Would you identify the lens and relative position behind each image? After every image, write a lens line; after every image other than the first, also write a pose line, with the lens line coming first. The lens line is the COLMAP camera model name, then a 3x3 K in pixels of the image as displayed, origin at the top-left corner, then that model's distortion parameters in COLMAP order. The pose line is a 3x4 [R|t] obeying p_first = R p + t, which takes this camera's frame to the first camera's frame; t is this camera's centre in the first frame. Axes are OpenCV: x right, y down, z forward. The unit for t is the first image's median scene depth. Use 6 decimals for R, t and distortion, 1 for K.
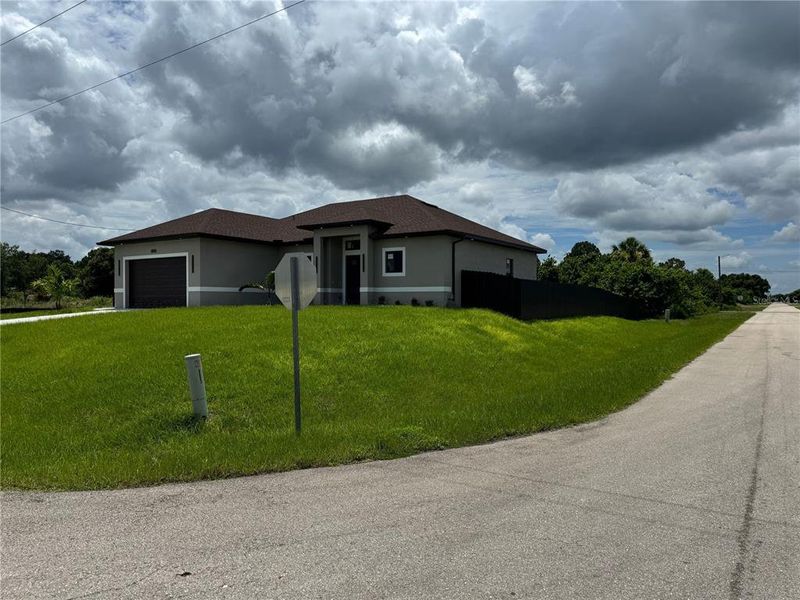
lens RADIAL K [[531.7, 0, 408.2], [0, 531.7, 294.1], [0, 0, 1]] dist [0.058165, -0.020924]
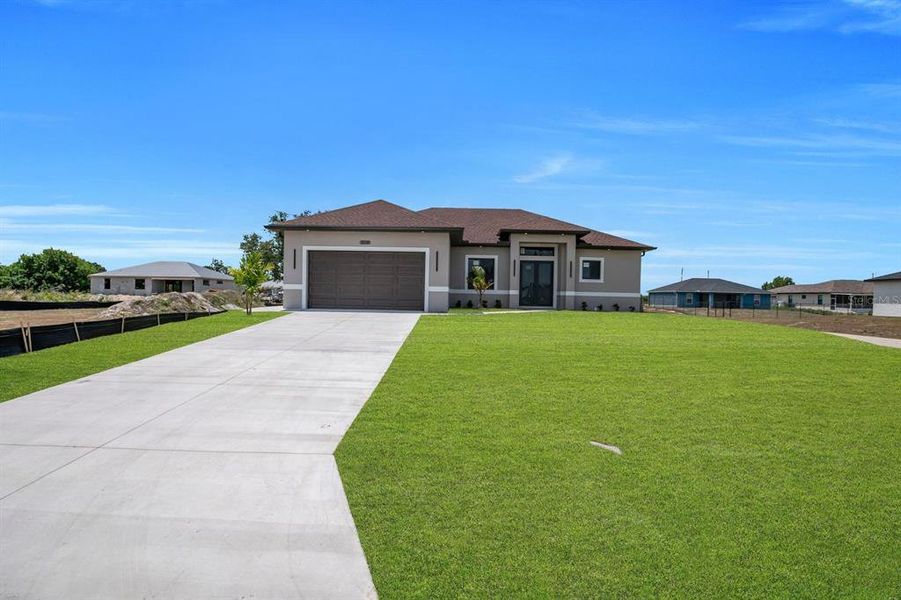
lens RADIAL K [[436.5, 0, 453.4], [0, 436.5, 299.6], [0, 0, 1]] dist [0.003149, 0.000726]
pose [[0.846532, 0.014735, 0.532134, -0.724338], [-0.024226, 0.999648, 0.010858, -0.000081], [-0.531786, -0.022083, 0.846591, 0.340417]]
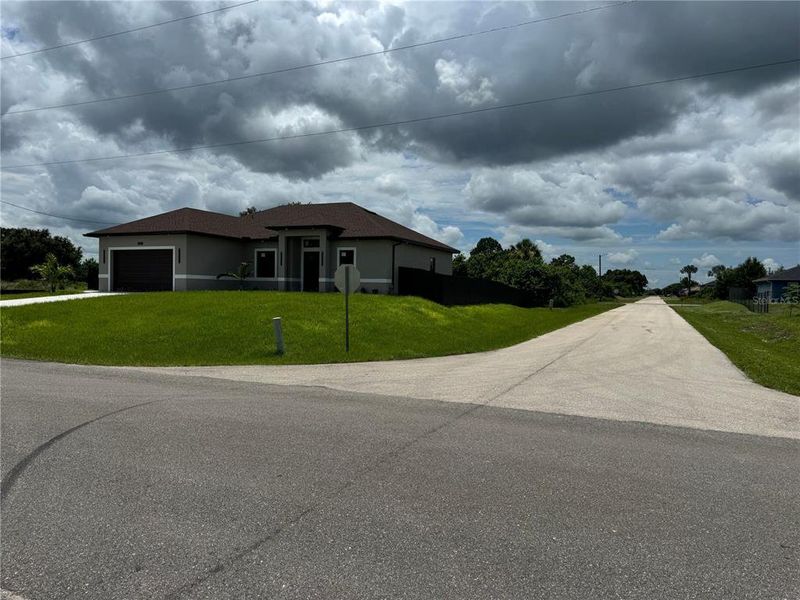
lens RADIAL K [[531.7, 0, 406.8], [0, 531.7, 297.2], [0, 0, 1]] dist [0.058165, -0.020924]
pose [[0.986738, 0.015662, 0.161563, -0.083220], [-0.020109, 0.999462, 0.025927, -0.003855], [-0.161070, -0.028832, 0.986522, -0.272108]]
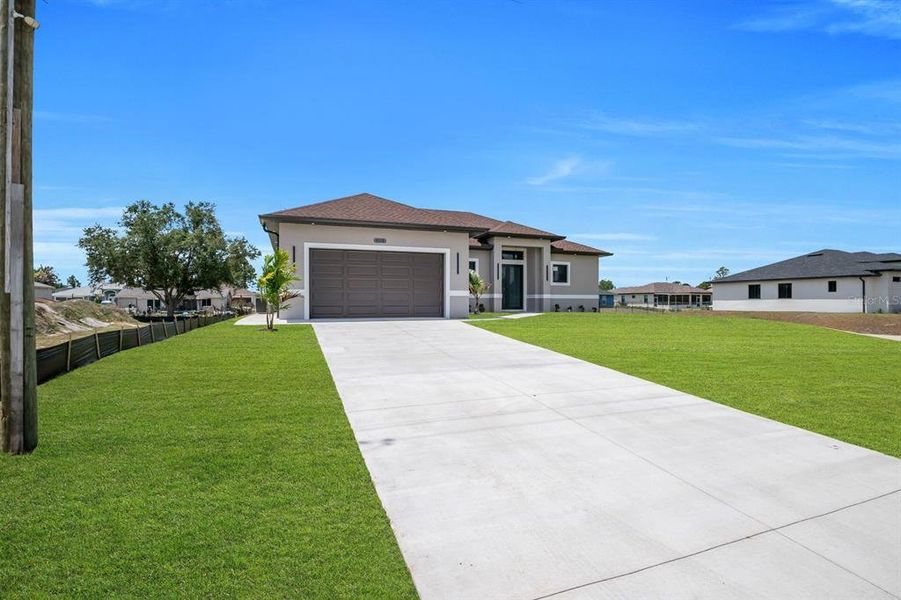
lens RADIAL K [[436.5, 0, 454.5], [0, 436.5, 307.0], [0, 0, 1]] dist [0.003149, 0.000726]
pose [[0.601491, -0.006875, 0.798850, -0.894888], [-0.004912, 0.999912, 0.012304, 0.003498], [-0.798865, -0.011325, 0.601404, 0.559429]]
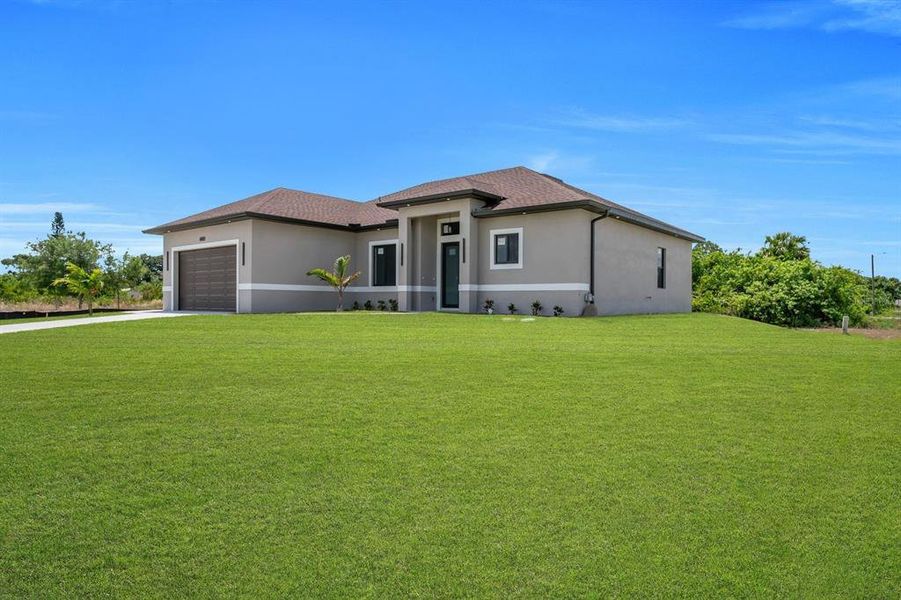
lens RADIAL K [[541.4, 0, 457.1], [0, 541.4, 307.2], [0, 0, 1]] dist [-0.023014, -0.000280]
pose [[0.994612, 0.006809, -0.103442, -0.015640], [-0.004677, 0.999772, 0.020840, 0.002695], [0.103560, -0.020244, 0.994417, 0.248351]]
